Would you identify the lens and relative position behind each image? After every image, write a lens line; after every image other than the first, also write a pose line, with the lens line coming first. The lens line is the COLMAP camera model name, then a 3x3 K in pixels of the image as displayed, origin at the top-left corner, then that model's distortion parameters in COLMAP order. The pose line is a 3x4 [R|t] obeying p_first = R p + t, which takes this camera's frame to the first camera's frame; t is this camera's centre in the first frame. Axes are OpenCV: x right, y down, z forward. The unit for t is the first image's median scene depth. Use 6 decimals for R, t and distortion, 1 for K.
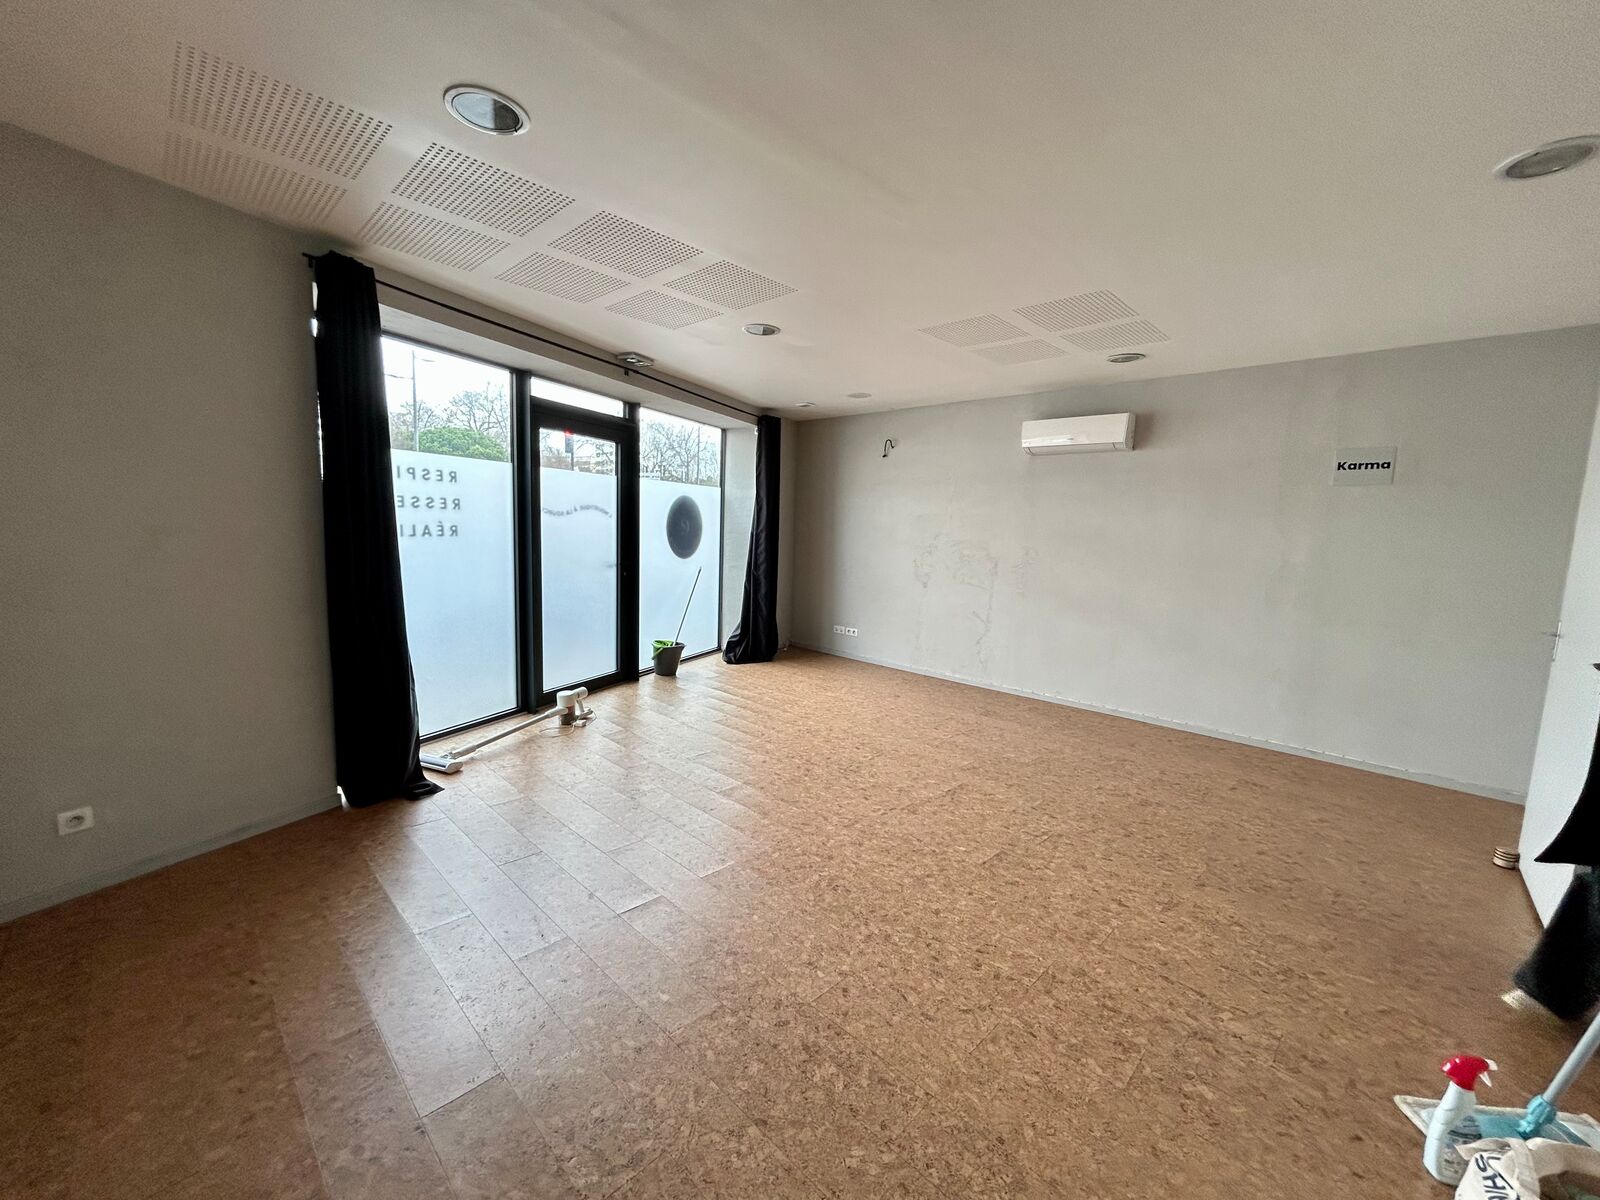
lens RADIAL K [[646.0, 0, 800.0], [0, 646.0, 600.0], [0, 0, 1]] dist [-0.003643, -0.000140]
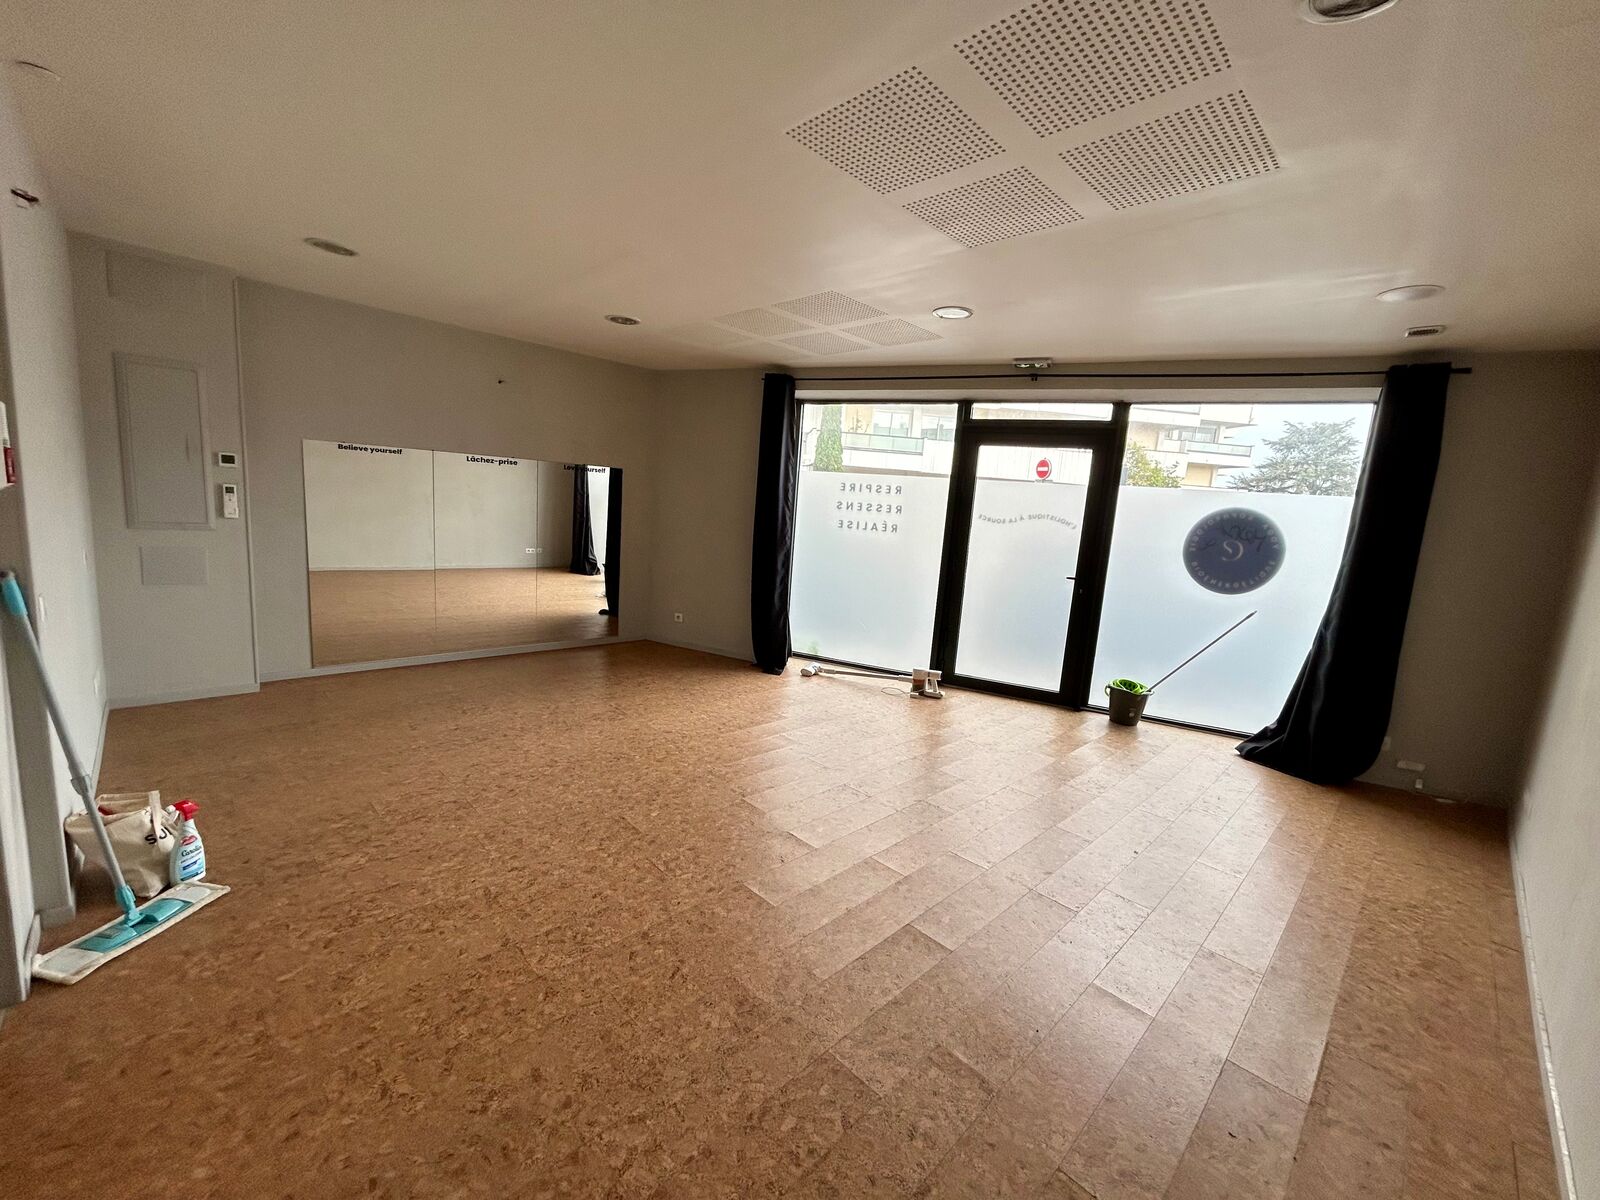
lens RADIAL K [[646.0, 0, 800.0], [0, 646.0, 600.0], [0, 0, 1]] dist [-0.003643, -0.000140]
pose [[-0.016304, 0.113732, -0.993378, 0.846887], [-0.191350, 0.974792, 0.114745, -0.075494], [0.981386, 0.191954, 0.005869, 0.796869]]
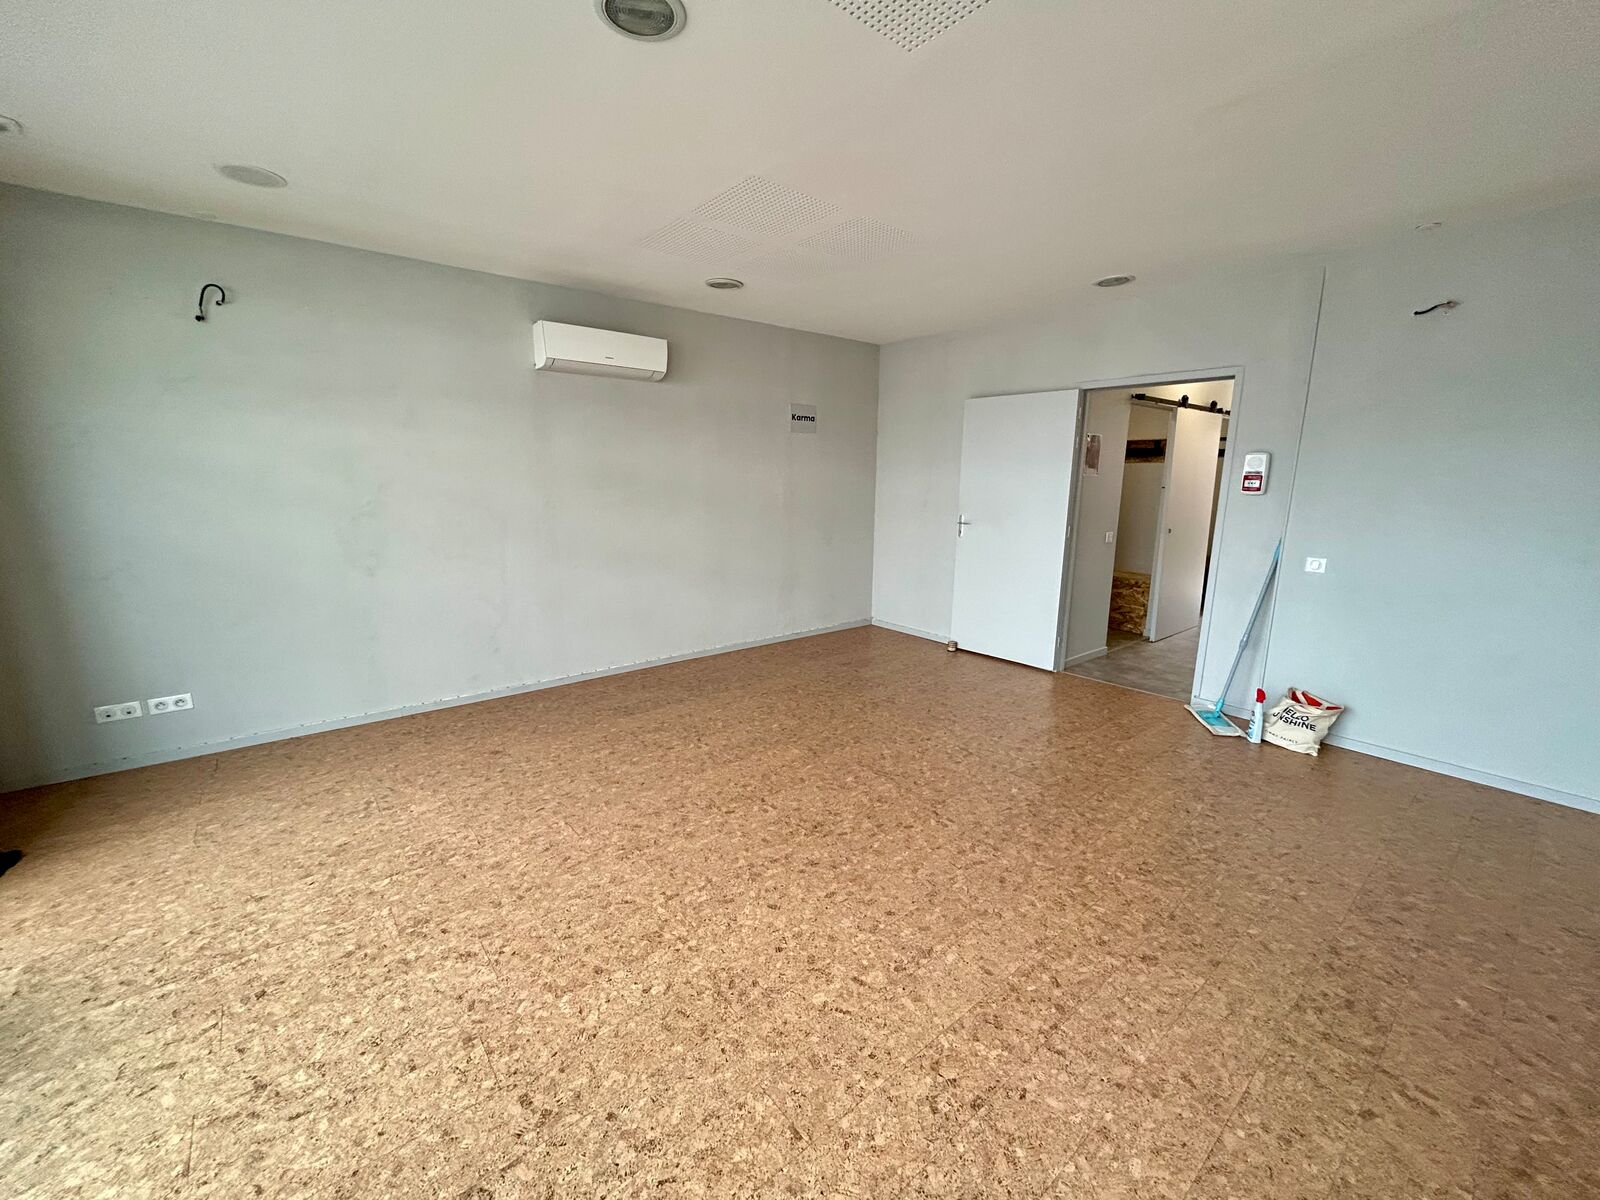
lens RADIAL K [[646.0, 0, 800.0], [0, 646.0, 600.0], [0, 0, 1]] dist [-0.003643, -0.000140]
pose [[0.105506, -0.222924, 0.969110, -0.498917], [0.110519, 0.971140, 0.211359, -0.117019], [-0.988258, 0.084805, 0.127098, 0.815713]]
